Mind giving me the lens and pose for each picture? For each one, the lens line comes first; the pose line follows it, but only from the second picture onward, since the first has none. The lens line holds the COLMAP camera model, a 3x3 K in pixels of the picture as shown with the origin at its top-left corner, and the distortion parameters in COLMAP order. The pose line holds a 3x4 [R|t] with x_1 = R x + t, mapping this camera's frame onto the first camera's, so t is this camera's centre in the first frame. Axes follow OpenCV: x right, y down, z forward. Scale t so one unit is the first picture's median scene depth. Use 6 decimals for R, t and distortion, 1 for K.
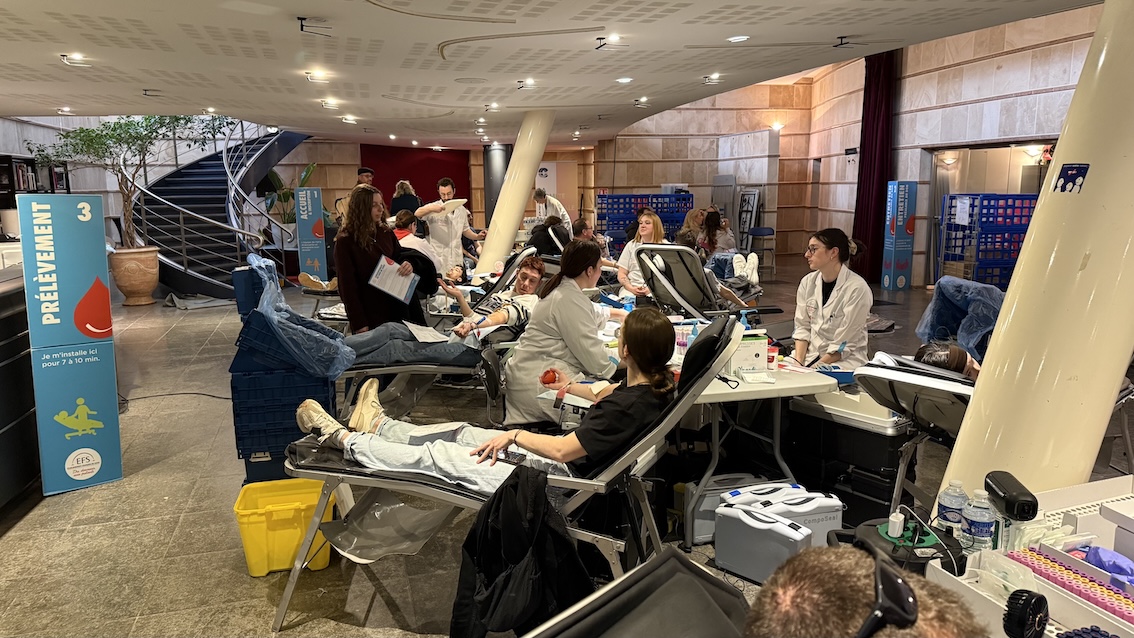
lens RADIAL K [[781.6, 0, 564.7], [0, 781.6, 314.7], [0, 0, 1]] dist [0.153288, -0.257891]
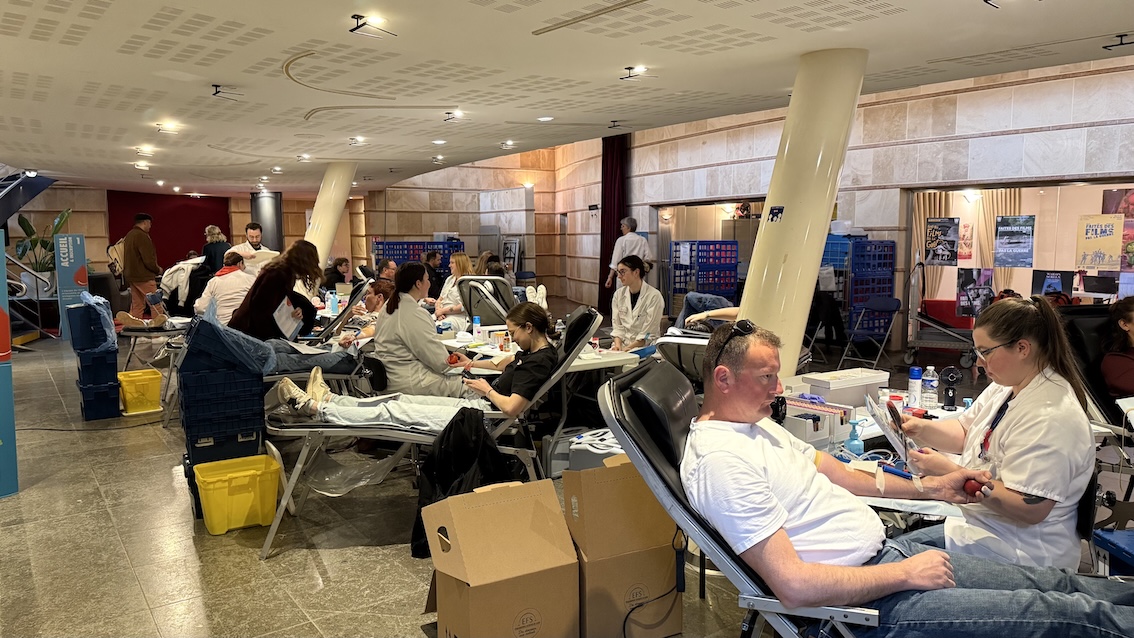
lens RADIAL K [[781.6, 0, 564.7], [0, 781.6, 314.7], [0, 0, 1]] dist [0.153288, -0.257891]
pose [[0.946614, -0.029787, 0.320989, -0.086495], [0.051130, 0.996991, -0.058269, 0.029358], [-0.318288, 0.071571, 0.945289, -0.114713]]
